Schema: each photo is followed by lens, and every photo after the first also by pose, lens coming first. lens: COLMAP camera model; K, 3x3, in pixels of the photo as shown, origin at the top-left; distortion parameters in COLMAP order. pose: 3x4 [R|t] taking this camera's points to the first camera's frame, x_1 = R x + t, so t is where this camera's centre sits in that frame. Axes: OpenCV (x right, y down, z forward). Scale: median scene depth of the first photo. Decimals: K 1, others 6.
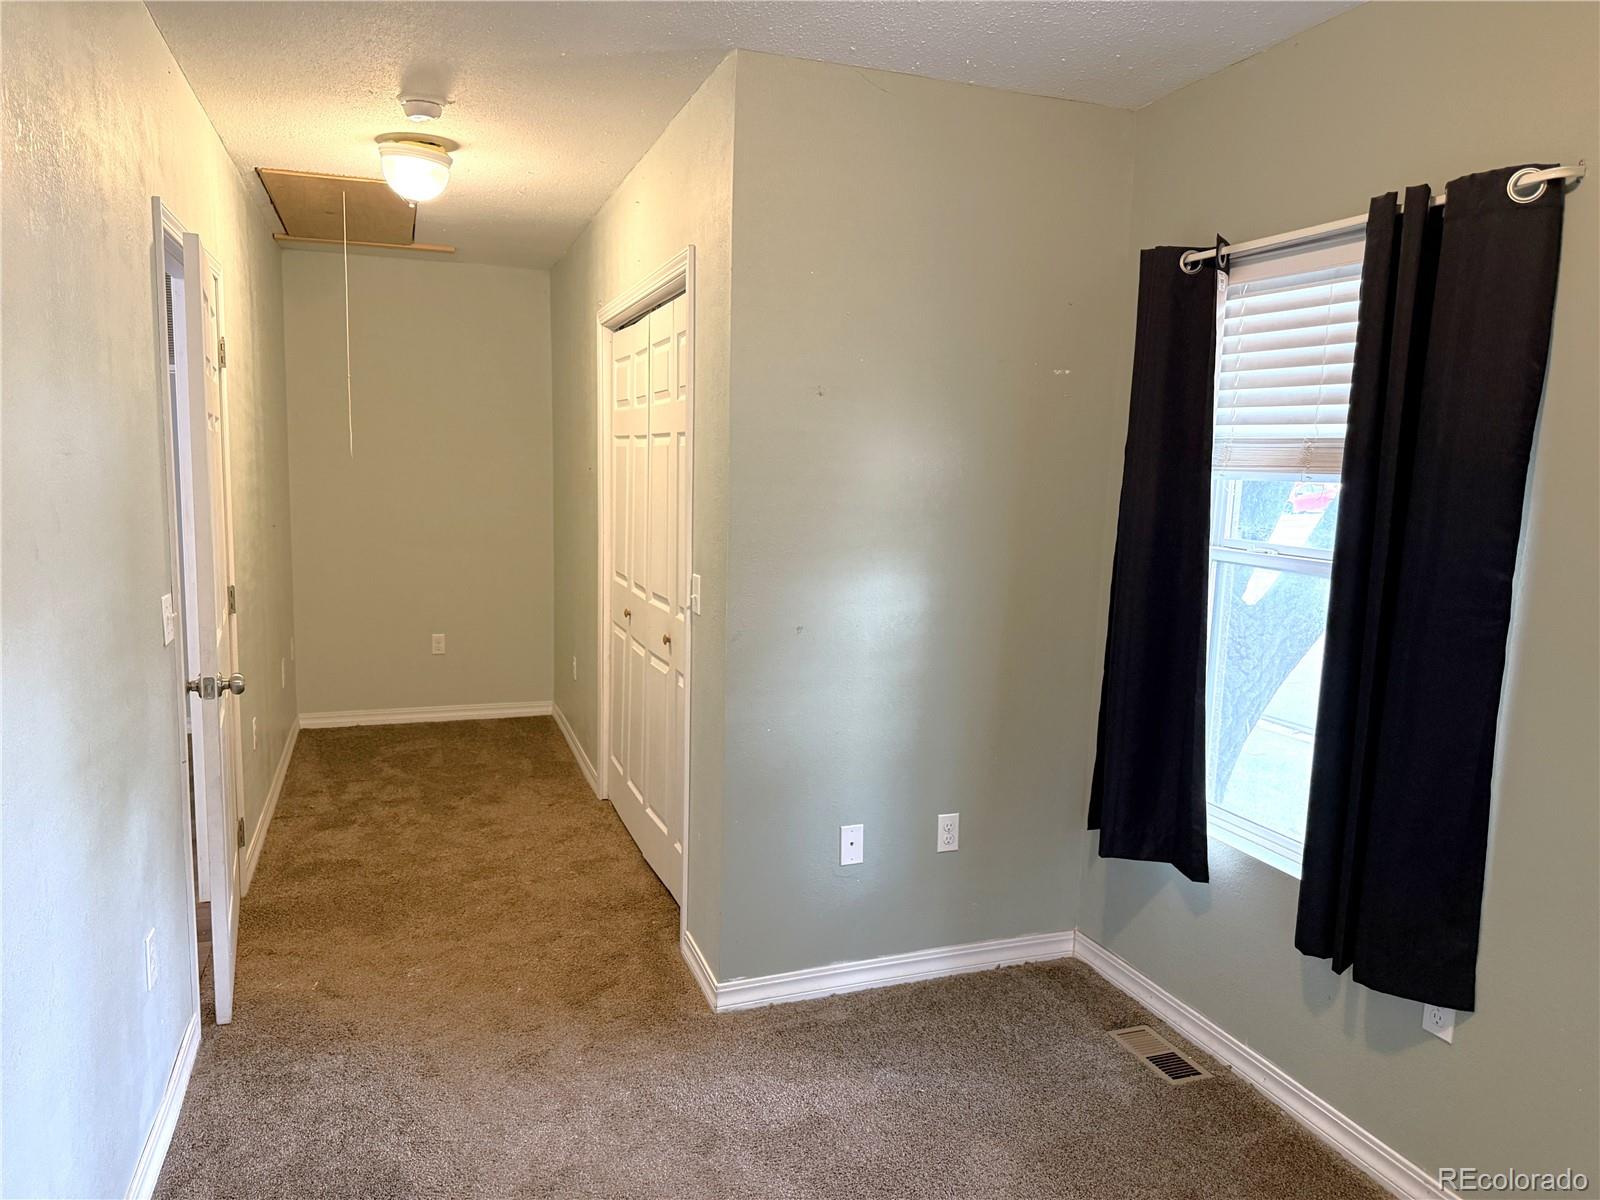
lens RADIAL K [[1114.3, 0, 811.5], [0, 1114.3, 596.5], [0, 0, 1]] dist [0.035177, -0.038039]
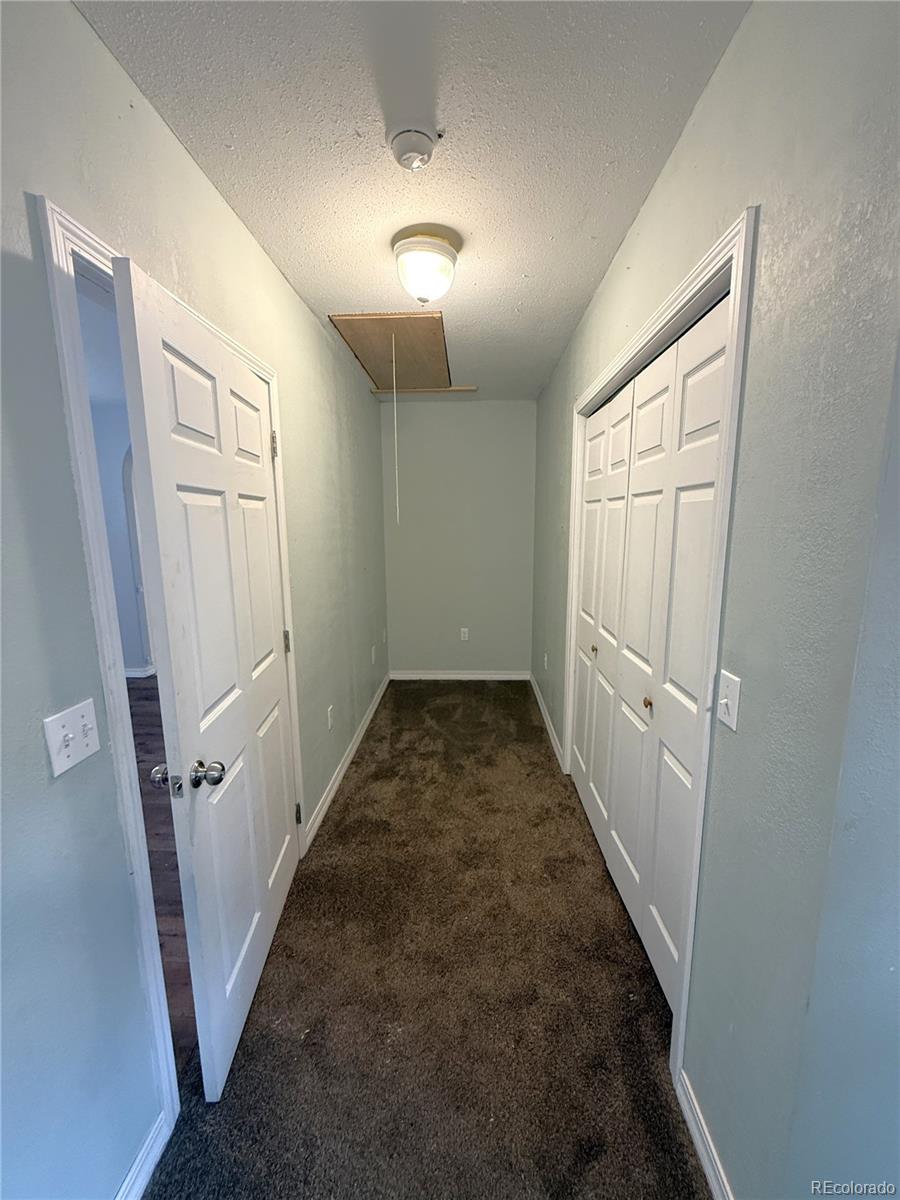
lens RADIAL K [[478.0, 0, 456.9], [0, 478.0, 601.4], [0, 0, 1]] dist [-0.000909, 0.001301]
pose [[0.928966, 0.032658, -0.368721, -0.108745], [-0.016221, 0.998735, 0.047591, -0.055164], [0.369809, -0.038230, 0.928321, 0.444618]]
